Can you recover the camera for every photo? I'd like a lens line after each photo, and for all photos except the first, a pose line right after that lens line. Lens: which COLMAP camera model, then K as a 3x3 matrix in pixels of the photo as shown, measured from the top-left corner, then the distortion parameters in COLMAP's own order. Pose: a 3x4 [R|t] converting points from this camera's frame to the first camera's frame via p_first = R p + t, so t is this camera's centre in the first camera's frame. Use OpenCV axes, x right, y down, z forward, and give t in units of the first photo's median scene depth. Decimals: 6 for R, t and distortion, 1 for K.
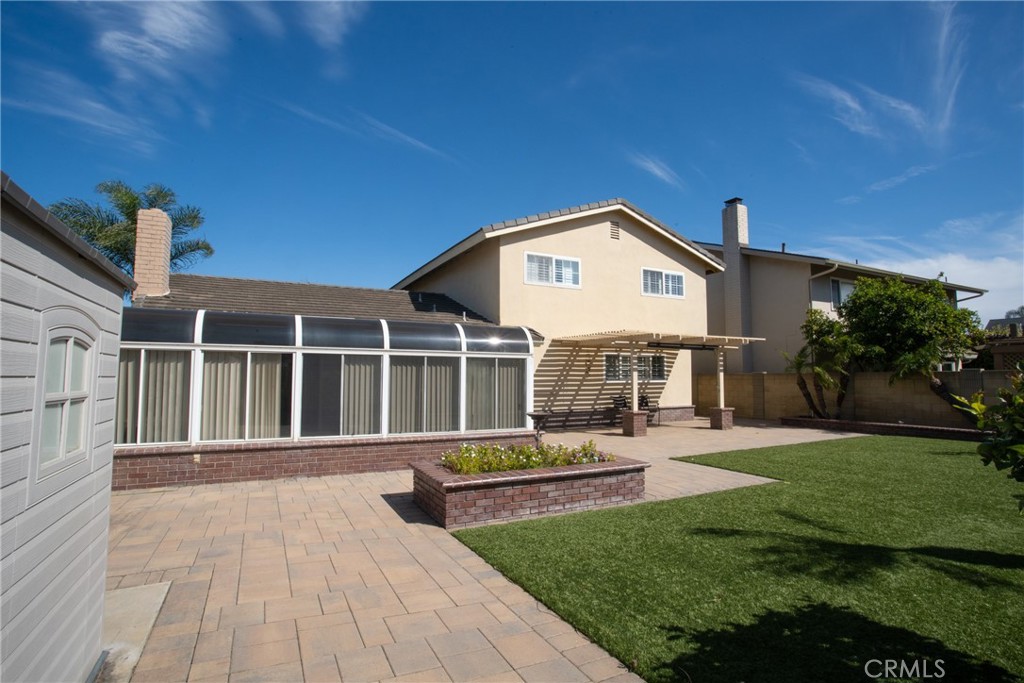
lens RADIAL K [[493.0, 0, 512.0], [0, 493.0, 341.5], [0, 0, 1]] dist [-0.071330, 0.018572]
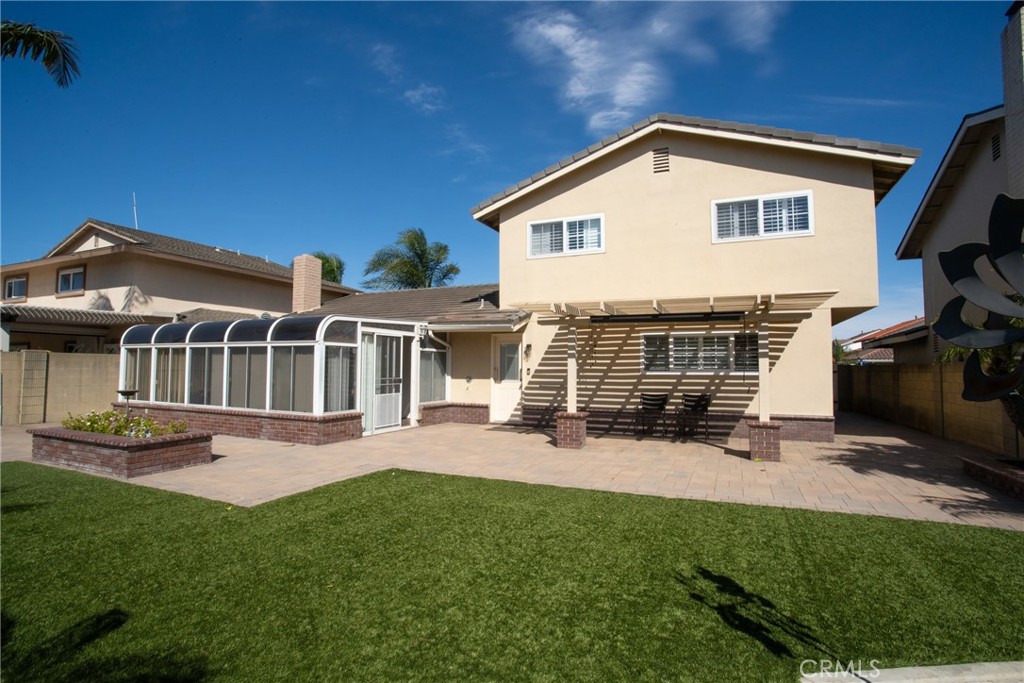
lens RADIAL K [[493.0, 0, 512.0], [0, 493.0, 341.5], [0, 0, 1]] dist [-0.071330, 0.018572]
pose [[0.640542, -0.041822, -0.766783, 0.618083], [0.048652, 0.998720, -0.013831, 0.035551], [0.766380, -0.028446, 0.641757, 0.386279]]
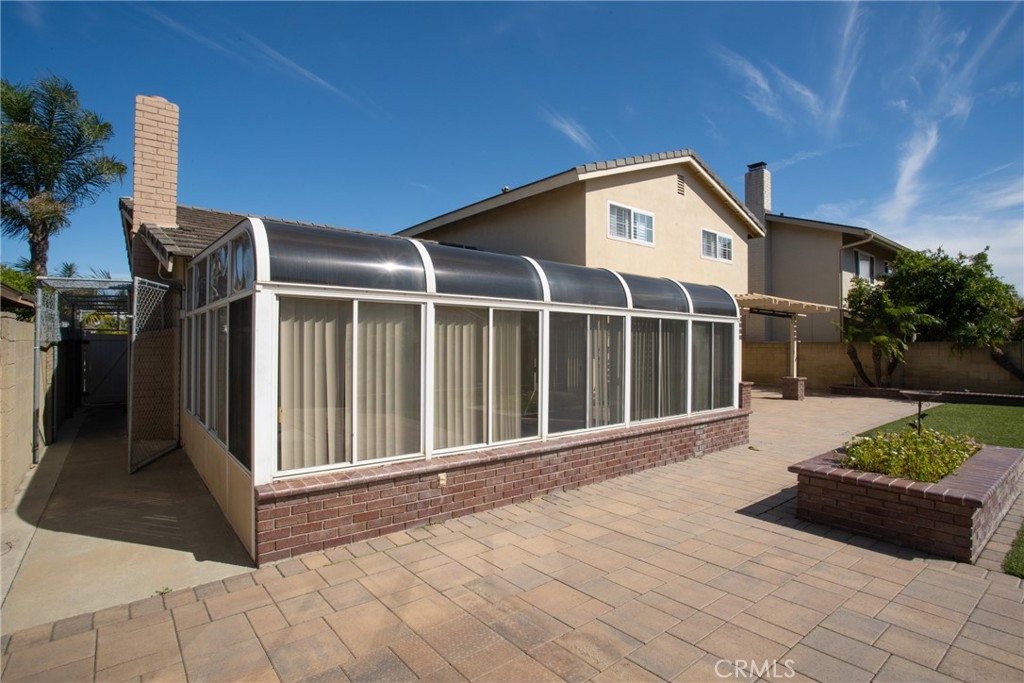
lens RADIAL K [[509.4, 0, 515.7], [0, 509.4, 340.1], [0, 0, 1]] dist [-0.070105, 0.032539]
pose [[0.974838, 0.004495, 0.222871, -0.306398], [-0.018659, 0.997934, 0.061486, 0.010042], [-0.222134, -0.064097, 0.972907, 0.142395]]
